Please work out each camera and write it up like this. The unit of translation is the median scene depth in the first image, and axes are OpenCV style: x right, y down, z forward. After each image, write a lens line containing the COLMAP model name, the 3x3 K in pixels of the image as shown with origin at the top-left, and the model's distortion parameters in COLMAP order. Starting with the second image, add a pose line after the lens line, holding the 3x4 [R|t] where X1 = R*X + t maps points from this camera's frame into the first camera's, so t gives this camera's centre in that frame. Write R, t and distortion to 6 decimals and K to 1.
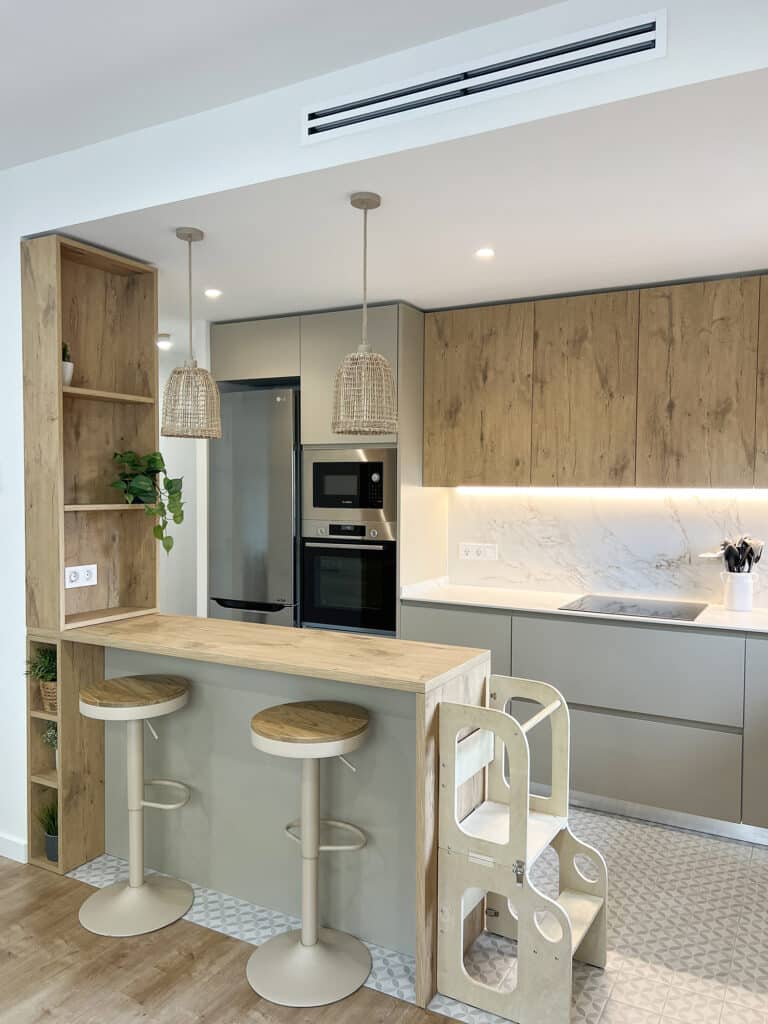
lens RADIAL K [[767.2, 0, 391.1], [0, 767.2, 519.0], [0, 0, 1]] dist [0.033185, -0.035035]
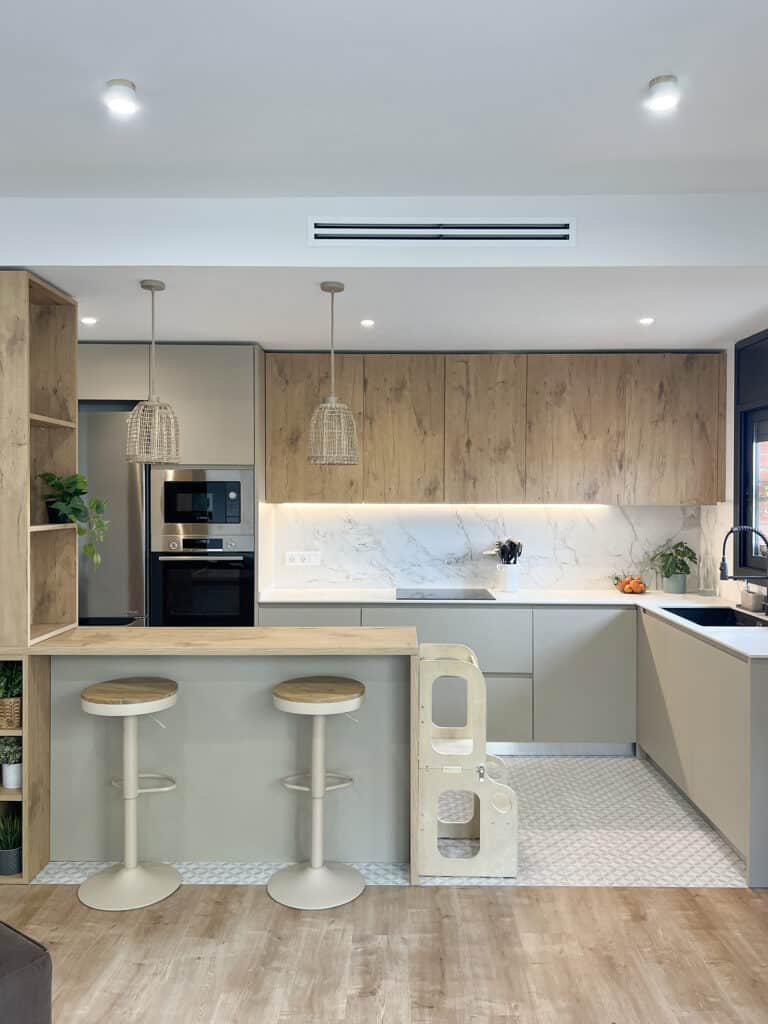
lens RADIAL K [[804.5, 0, 384.0], [0, 804.5, 512.0], [0, 0, 1]] dist [0.078729, -0.109484]
pose [[0.881655, -0.013725, 0.471695, -0.455627], [0.023590, 0.999609, -0.015007, -0.008375], [-0.471304, 0.024359, 0.881634, -0.177772]]
